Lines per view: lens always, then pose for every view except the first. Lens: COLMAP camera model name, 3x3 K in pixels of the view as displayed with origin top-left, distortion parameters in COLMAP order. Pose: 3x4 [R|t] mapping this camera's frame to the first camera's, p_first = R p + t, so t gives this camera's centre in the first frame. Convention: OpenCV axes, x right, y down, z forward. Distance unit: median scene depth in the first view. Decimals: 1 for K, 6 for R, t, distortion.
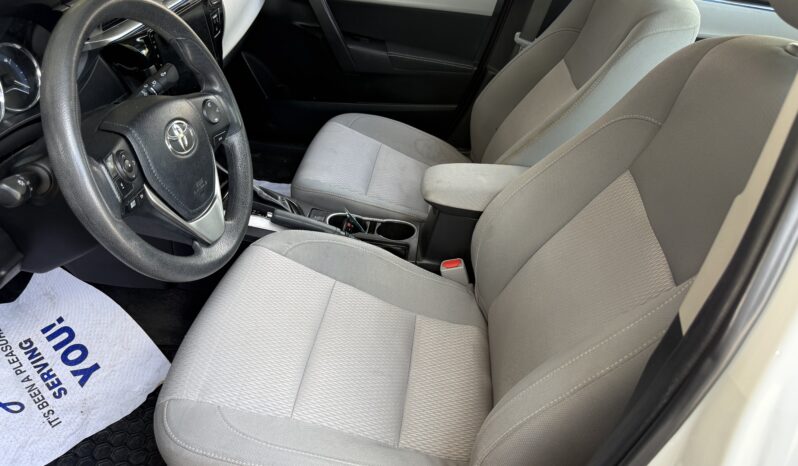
lens RADIAL K [[568.0, 0, 399.0], [0, 568.0, 233.0], [0, 0, 1]] dist [0.058760, -0.100071]
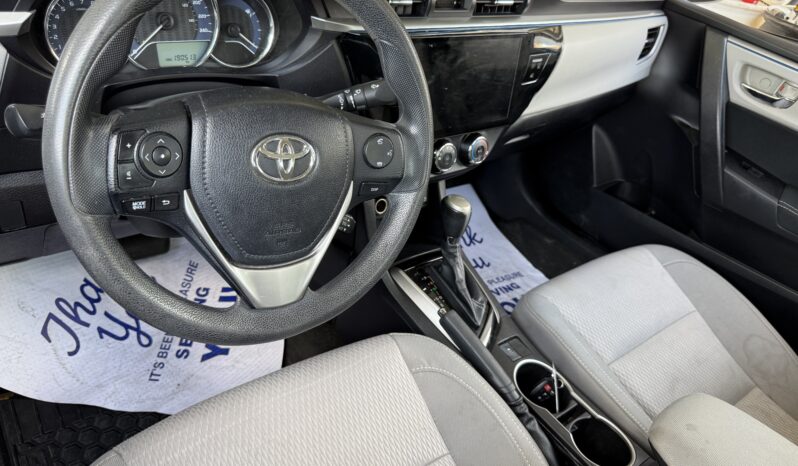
lens RADIAL K [[568.0, 0, 399.0], [0, 568.0, 233.0], [0, 0, 1]] dist [0.058760, -0.100071]
pose [[0.689012, 0.458978, -0.560894, 0.098468], [-0.520767, 0.851775, 0.057286, -0.133937], [0.504048, 0.252624, 0.825903, 0.342045]]
